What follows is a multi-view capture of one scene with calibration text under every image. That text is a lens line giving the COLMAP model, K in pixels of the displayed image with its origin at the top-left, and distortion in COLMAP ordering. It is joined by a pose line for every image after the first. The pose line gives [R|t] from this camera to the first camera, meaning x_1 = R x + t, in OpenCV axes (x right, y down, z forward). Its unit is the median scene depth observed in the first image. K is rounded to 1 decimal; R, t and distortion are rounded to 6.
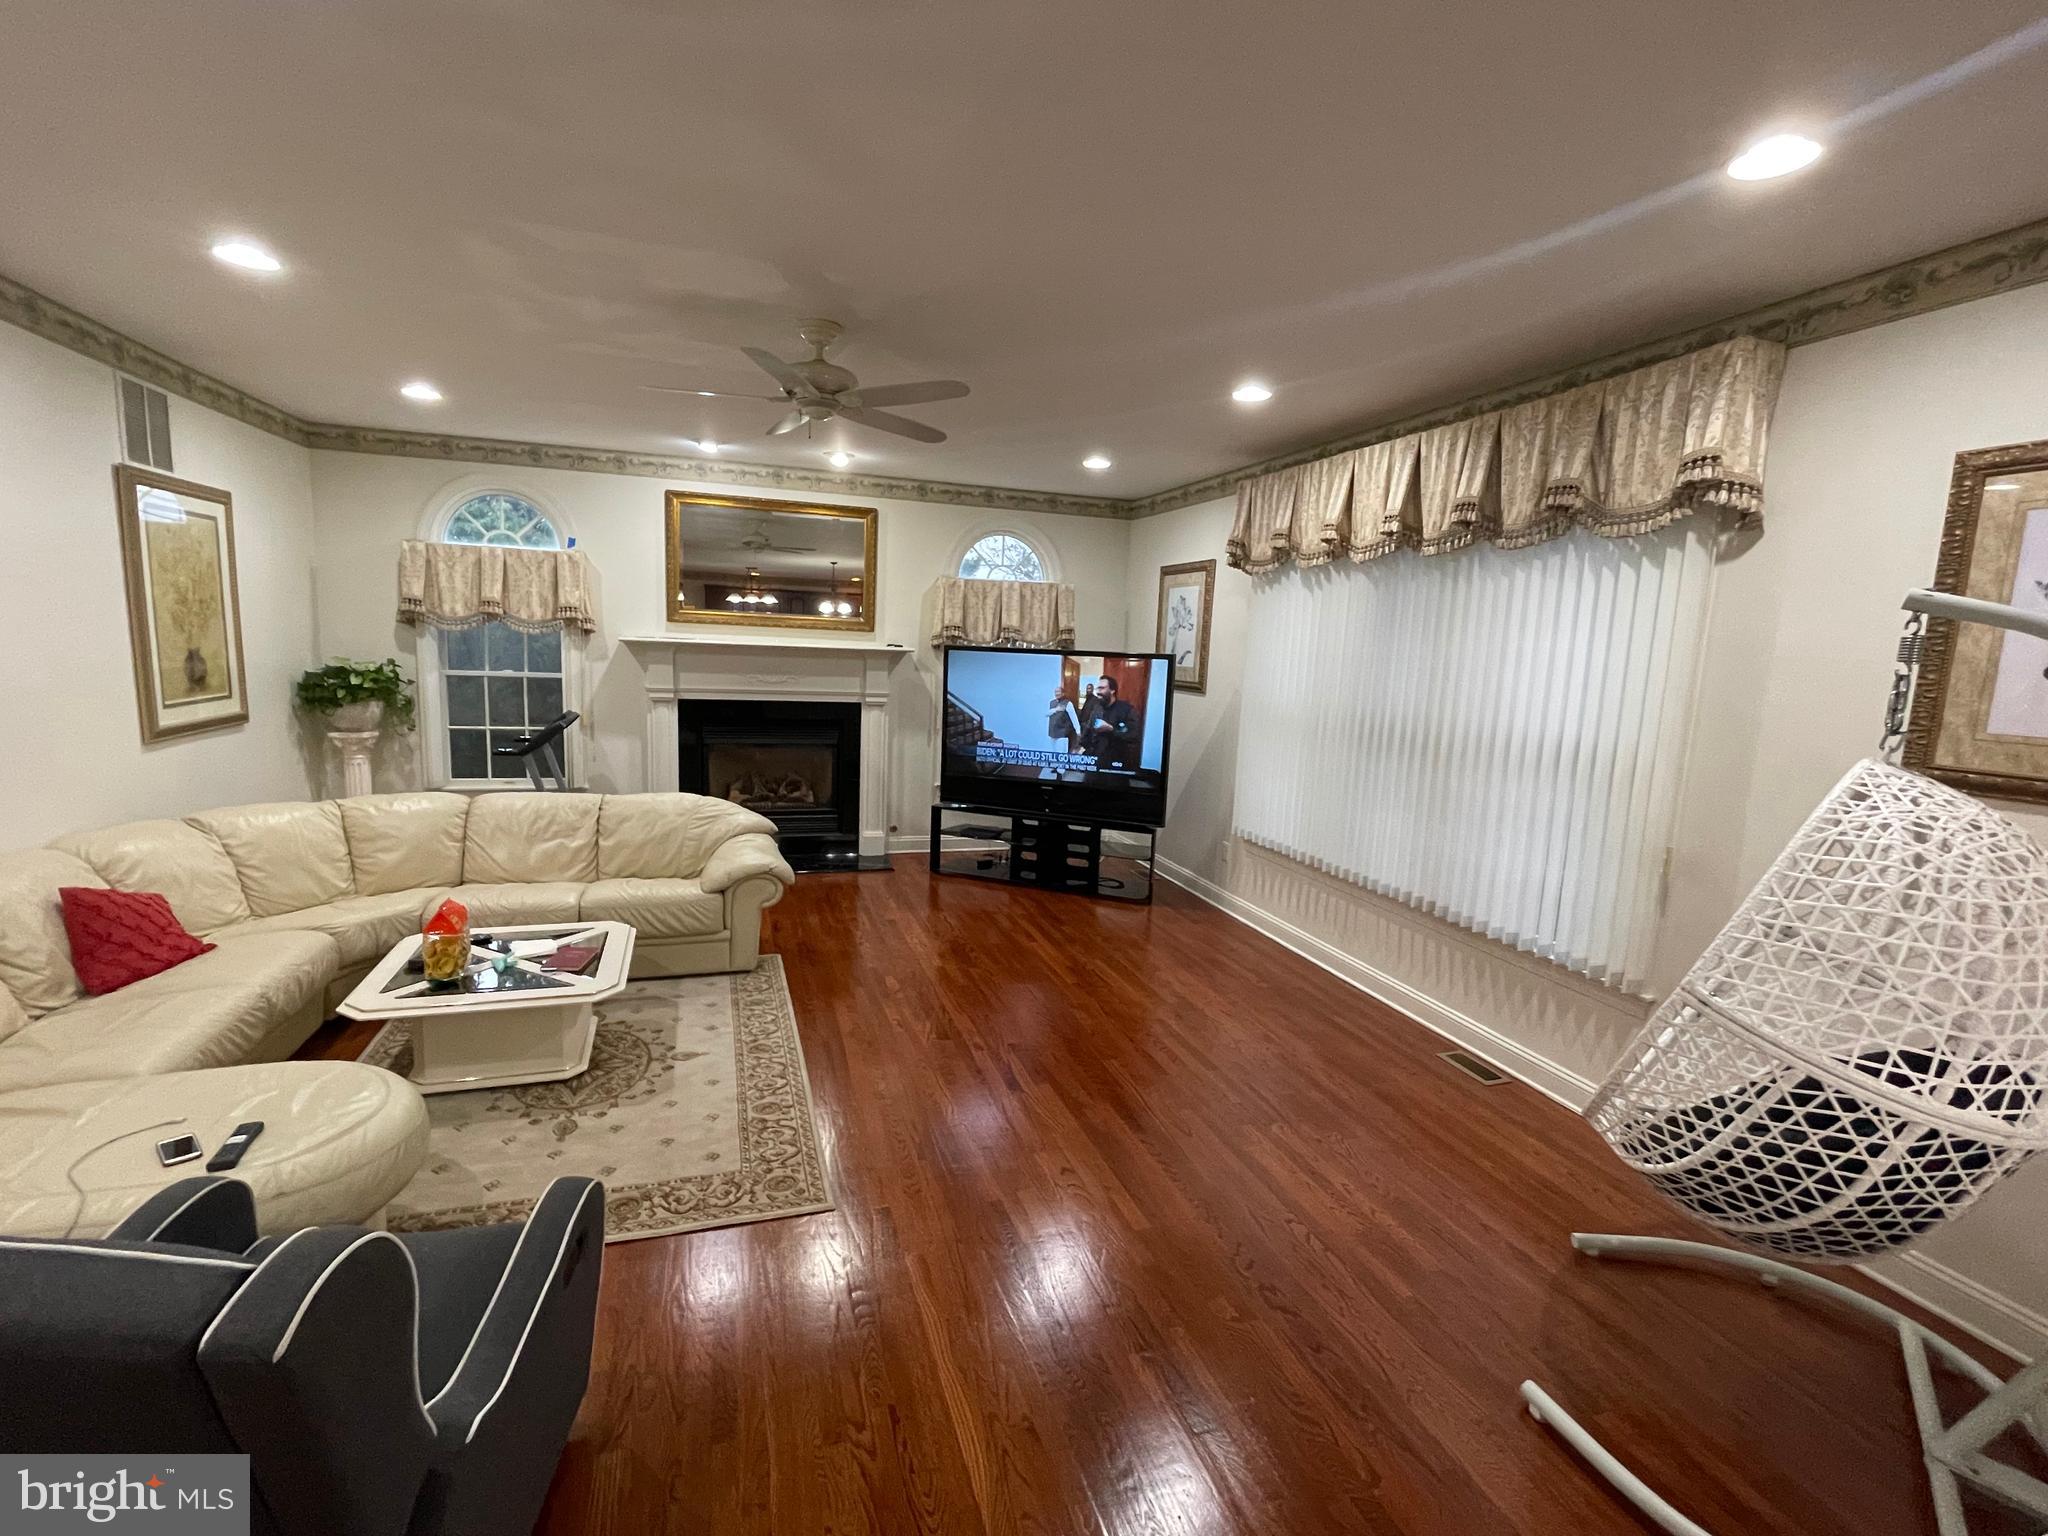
lens RADIAL K [[919.6, 0, 1010.7], [0, 919.6, 770.7], [0, 0, 1]] dist [-0.009970, 0.008668]
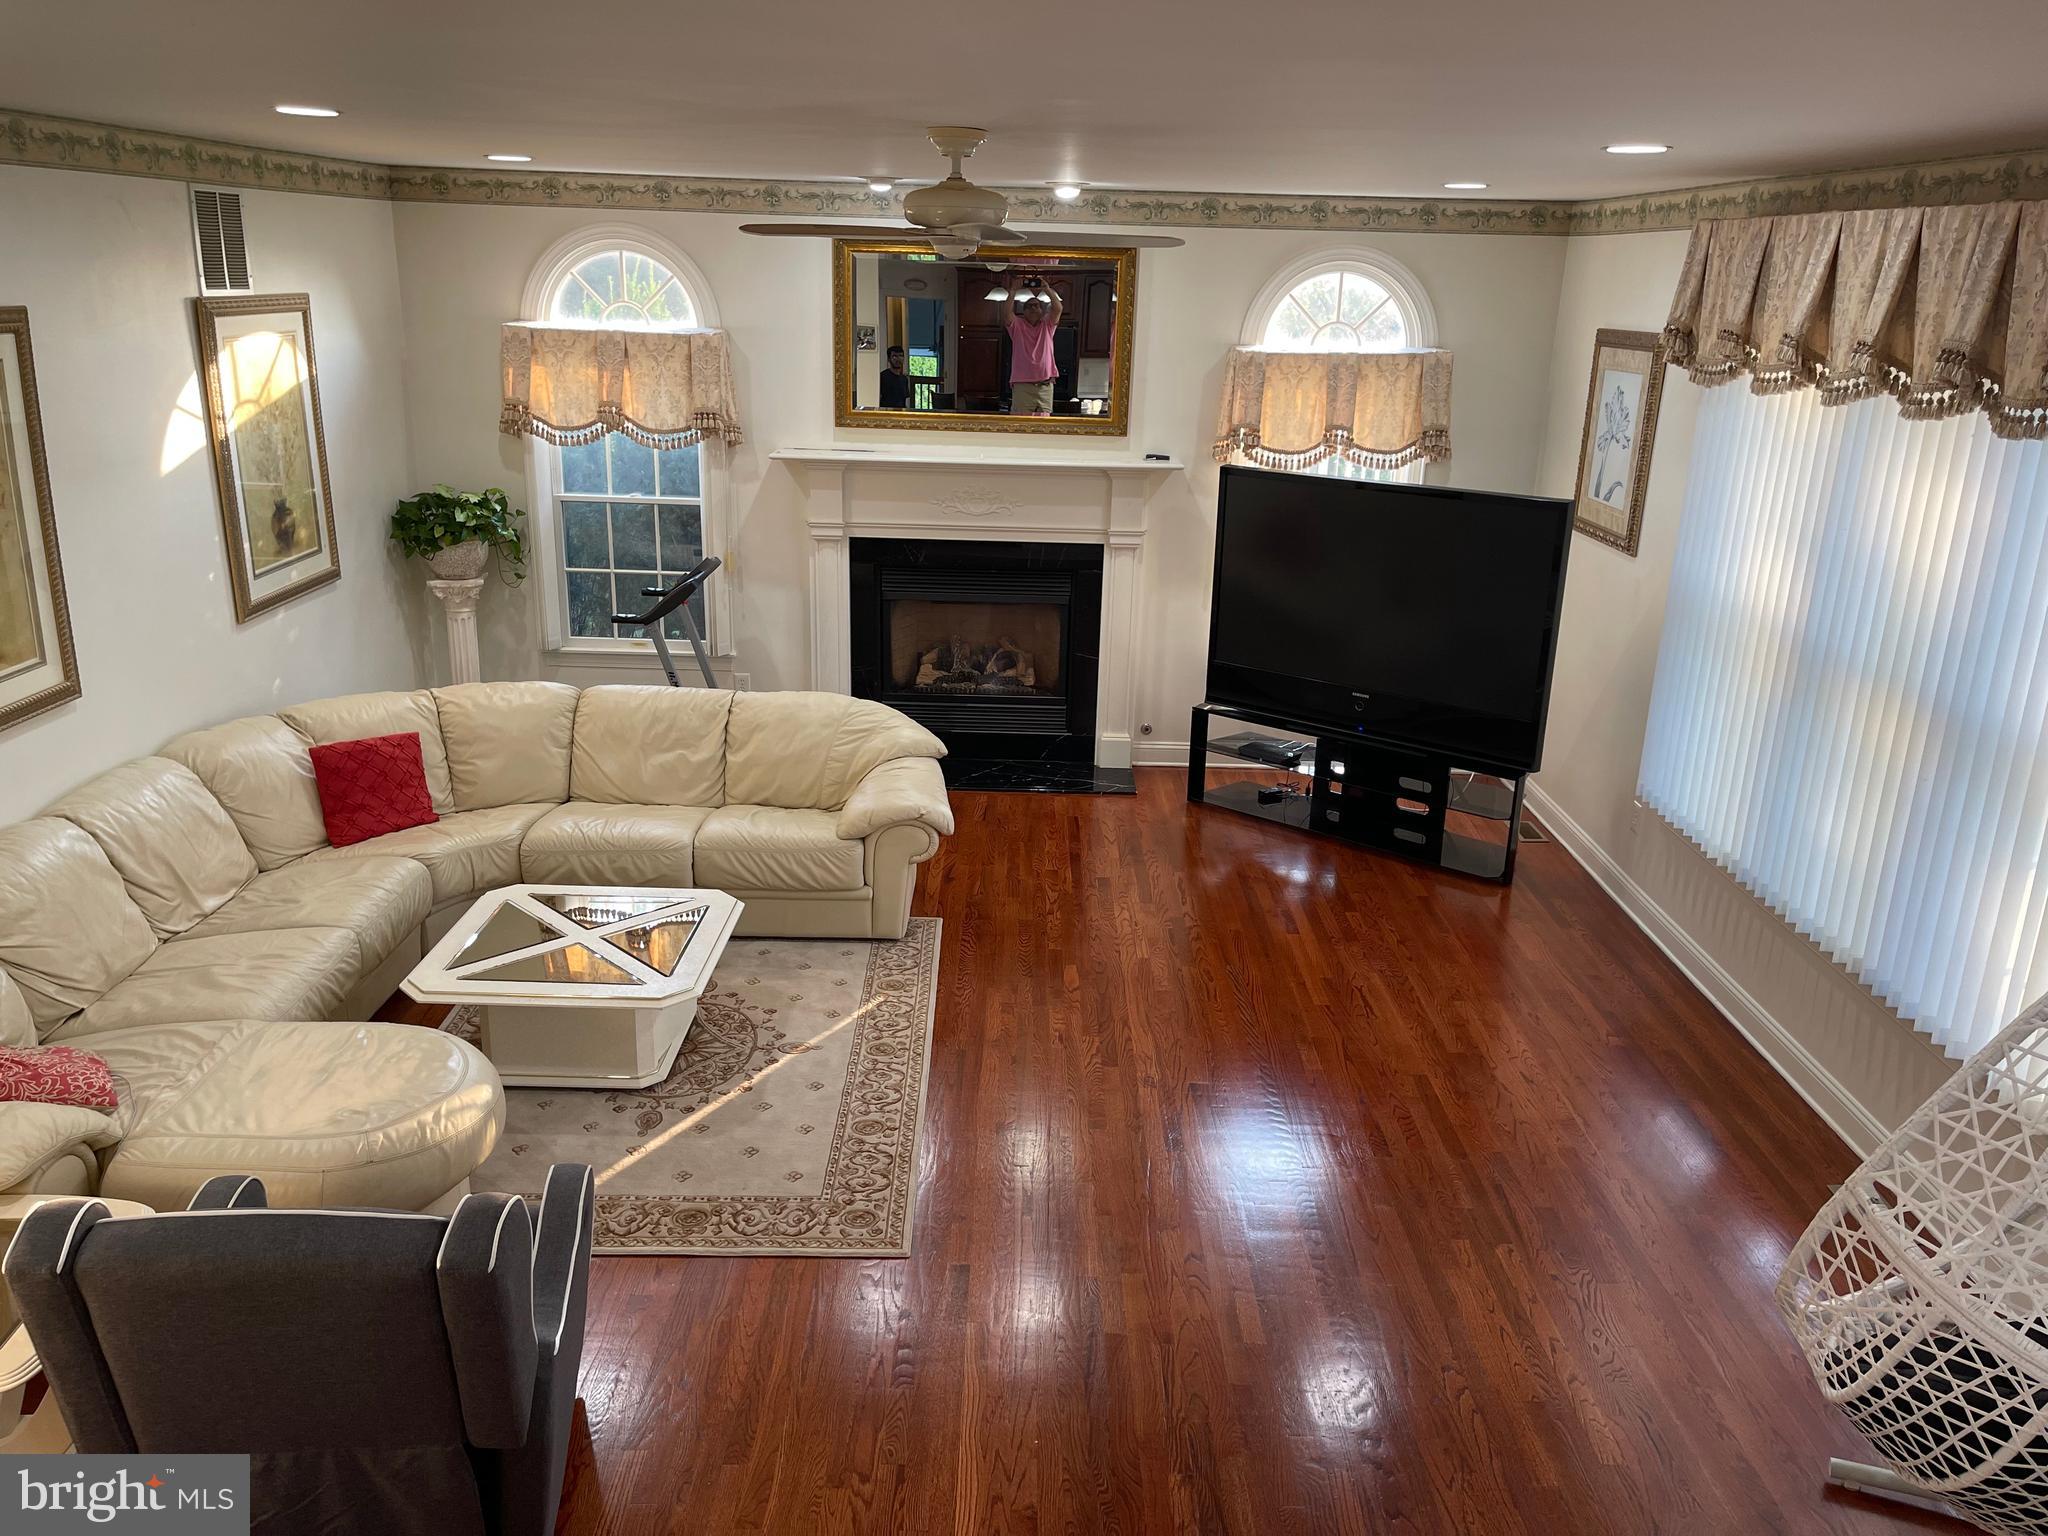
lens RADIAL K [[1565.9, 0, 1027.2], [0, 1565.9, 779.4], [0, 0, 1]] dist [0.076761, -0.096359]
pose [[0.954050, 0.077114, -0.289554, 0.197479], [-0.029599, 0.985846, 0.165023, -0.139967], [0.298181, -0.148870, 0.942829, -0.198570]]
